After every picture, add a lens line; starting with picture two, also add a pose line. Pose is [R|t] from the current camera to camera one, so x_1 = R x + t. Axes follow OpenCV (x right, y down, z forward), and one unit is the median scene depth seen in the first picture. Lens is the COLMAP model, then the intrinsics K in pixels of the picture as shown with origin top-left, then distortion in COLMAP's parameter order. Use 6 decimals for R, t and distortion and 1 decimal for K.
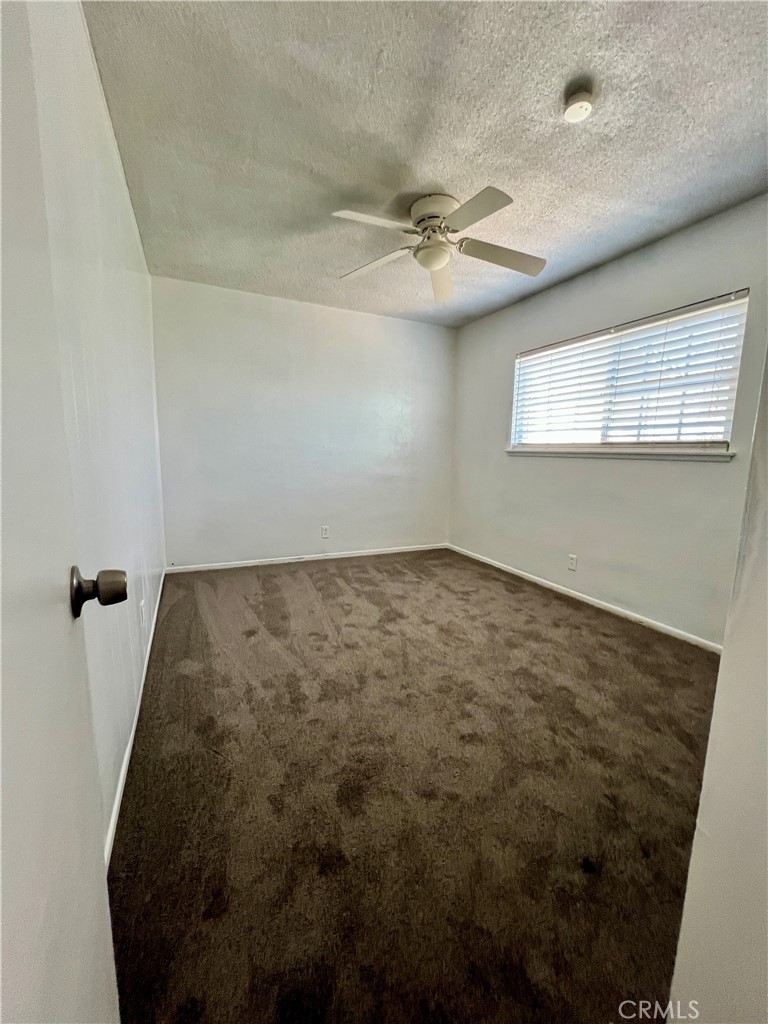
lens RADIAL K [[409.7, 0, 384.0], [0, 409.7, 512.0], [0, 0, 1]] dist [0.000312, -0.000091]
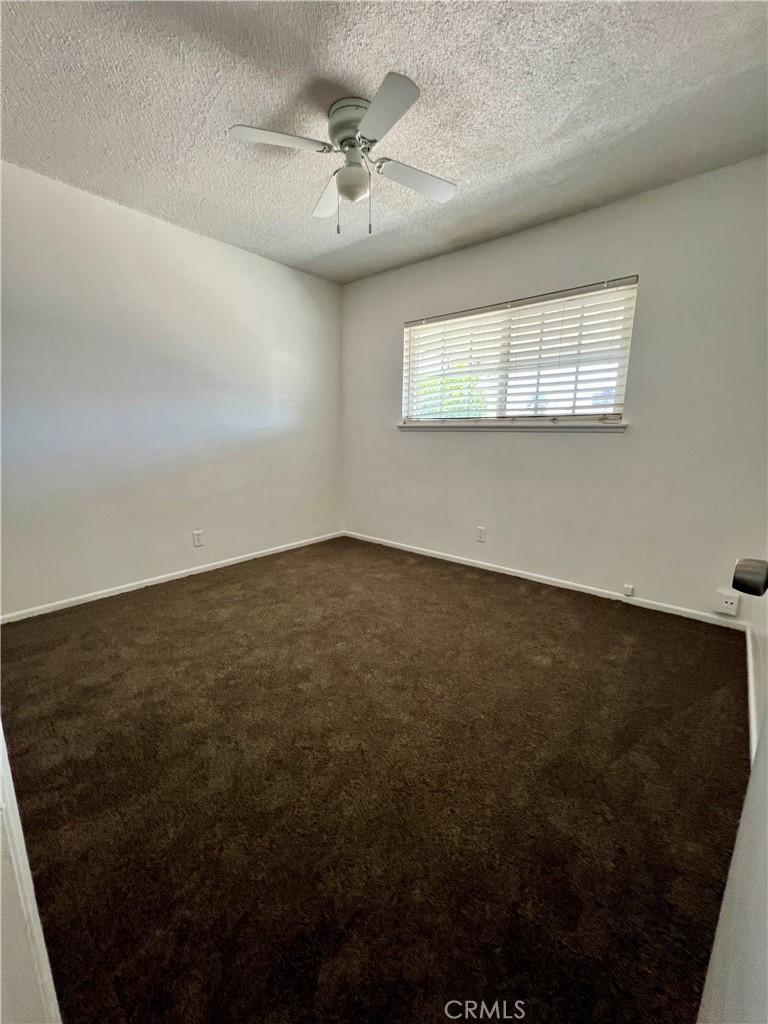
lens RADIAL K [[359.0, 0, 382.6], [0, 359.0, 484.4], [0, 0, 1]] dist [-0.000164, -0.000010]
pose [[0.879204, -0.091722, 0.467533, -0.164224], [0.085877, 0.995730, 0.033852, -0.054060], [-0.468642, 0.010388, 0.883327, 0.343073]]
